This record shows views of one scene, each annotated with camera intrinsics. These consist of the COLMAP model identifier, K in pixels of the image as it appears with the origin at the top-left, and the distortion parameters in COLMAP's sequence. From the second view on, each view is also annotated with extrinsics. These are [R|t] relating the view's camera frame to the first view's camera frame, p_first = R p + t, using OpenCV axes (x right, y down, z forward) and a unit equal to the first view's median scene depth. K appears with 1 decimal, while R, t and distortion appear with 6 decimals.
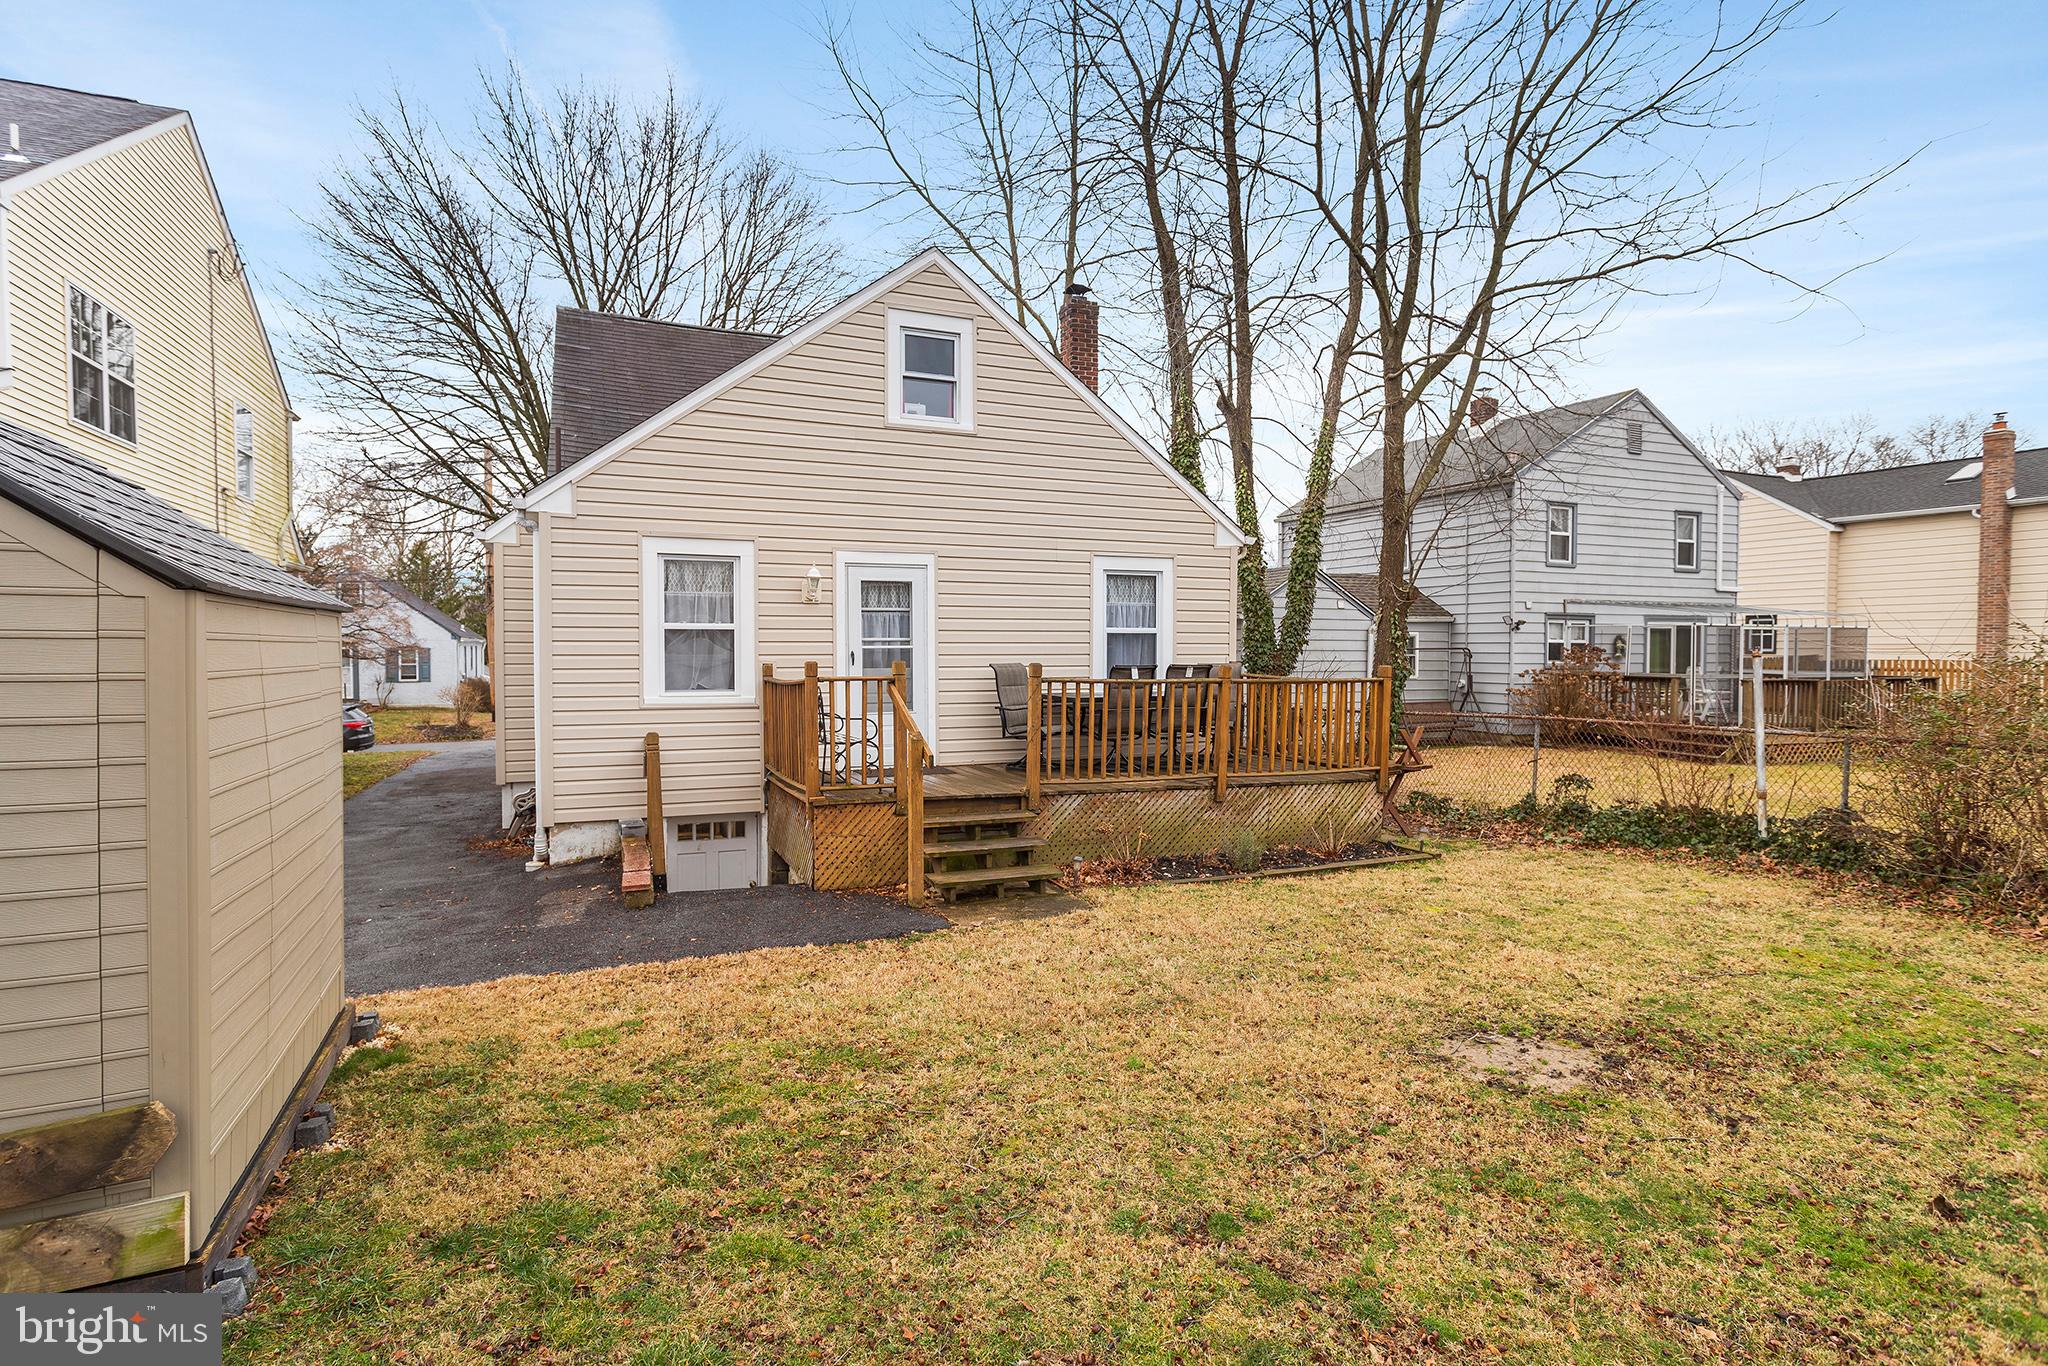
lens RADIAL K [[1018.4, 0, 1027.1], [0, 1018.4, 682.9], [0, 0, 1]] dist [-0.000851, 0.002514]
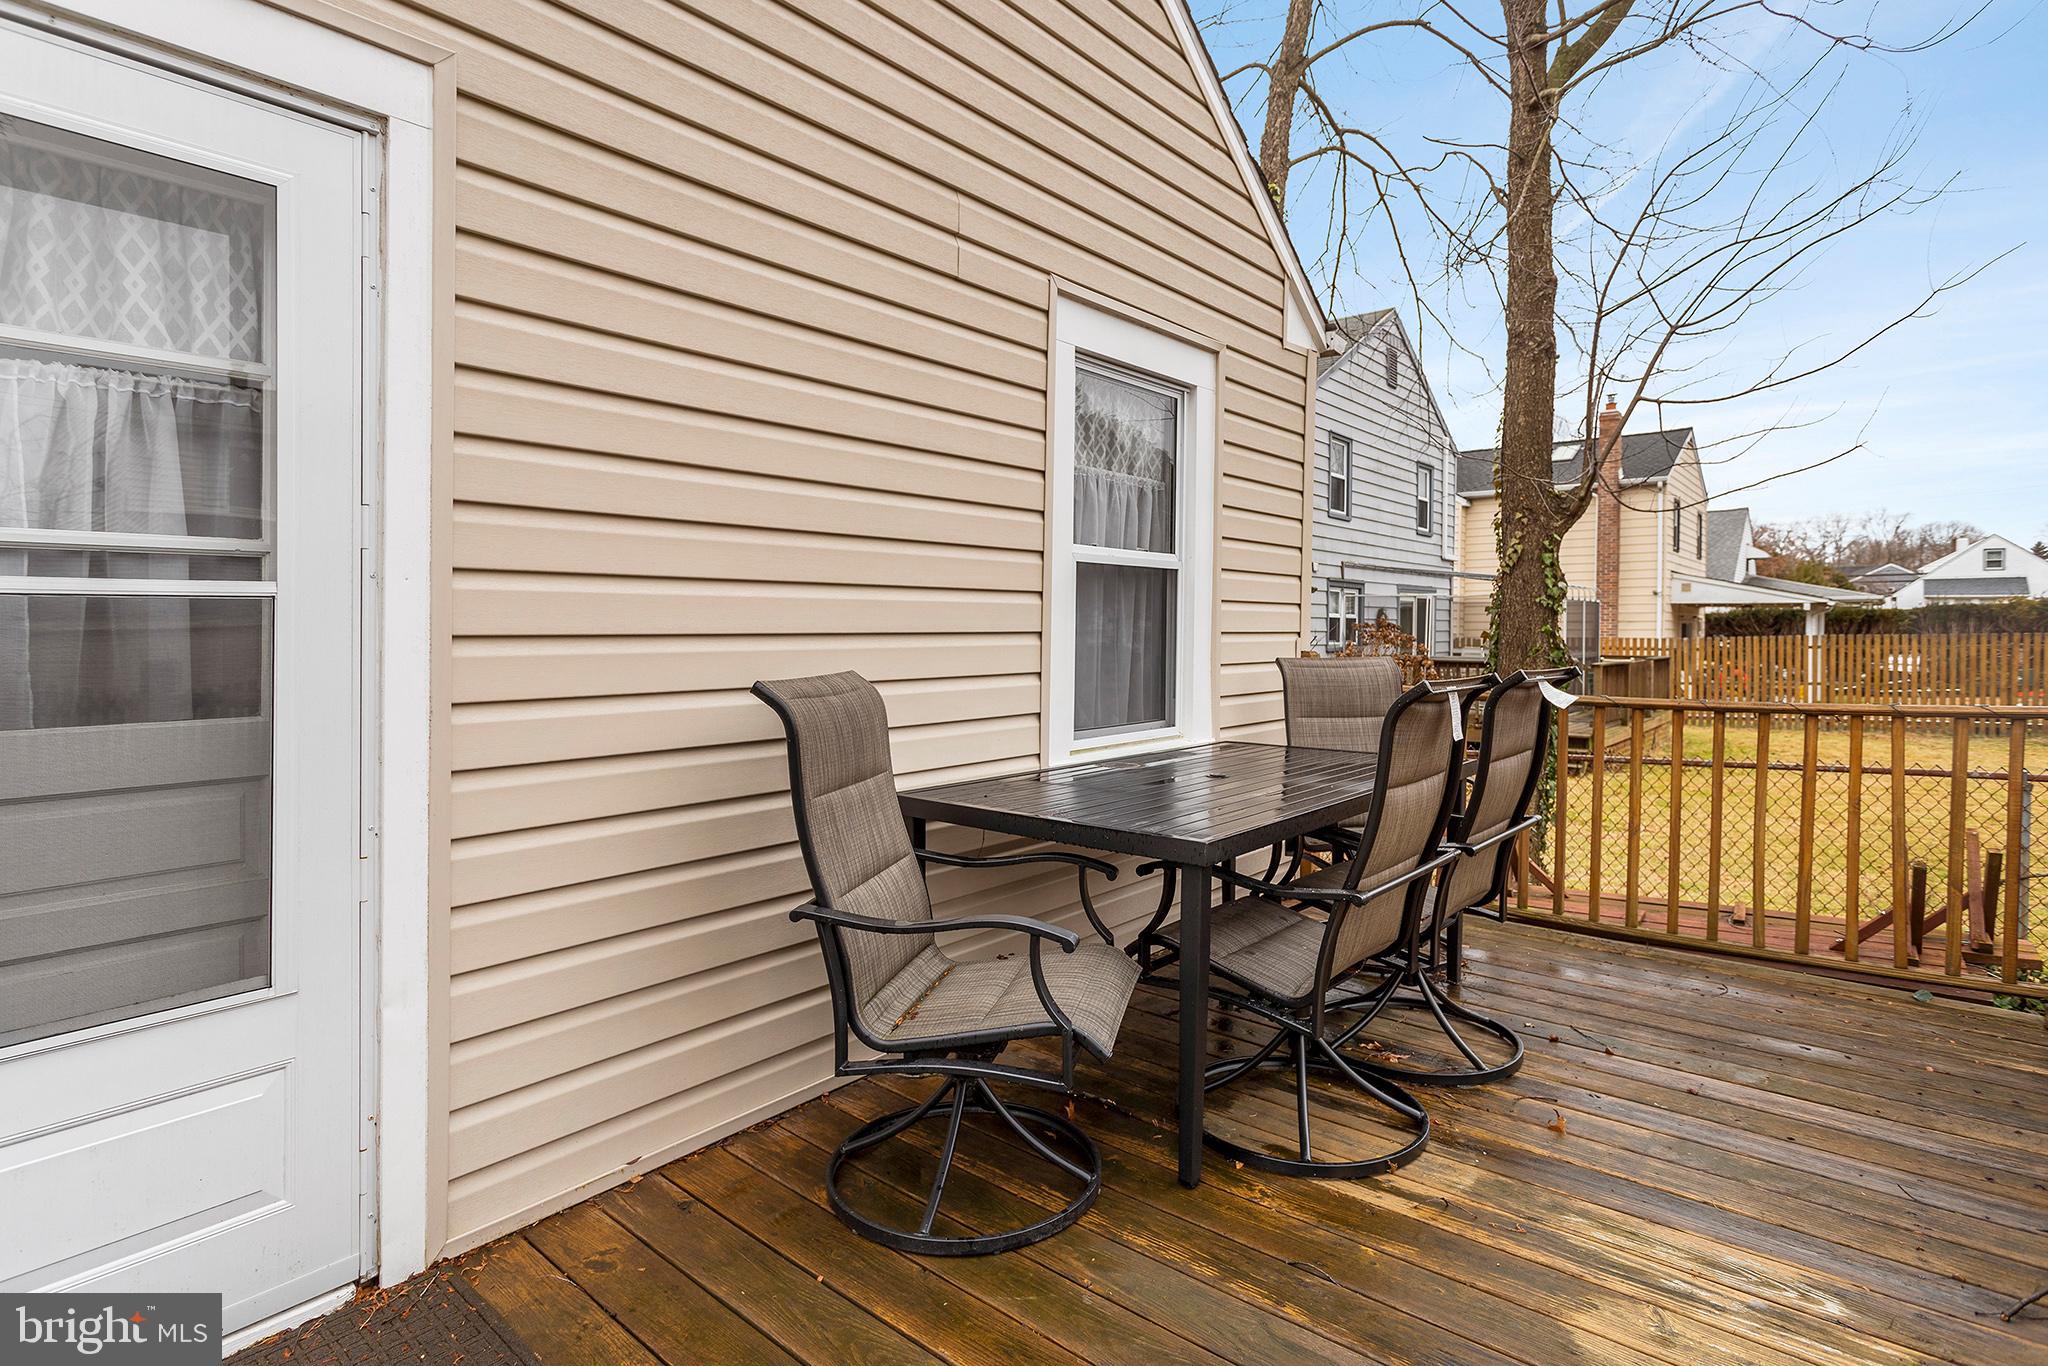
lens RADIAL K [[1018.4, 0, 1028.2], [0, 1018.4, 661.8], [0, 0, 1]] dist [-0.000851, 0.002514]
pose [[0.891718, -0.017466, 0.452254, -0.040731], [0.018592, 0.999825, 0.001956, -0.011213], [-0.452209, 0.006664, 0.891887, 0.412829]]
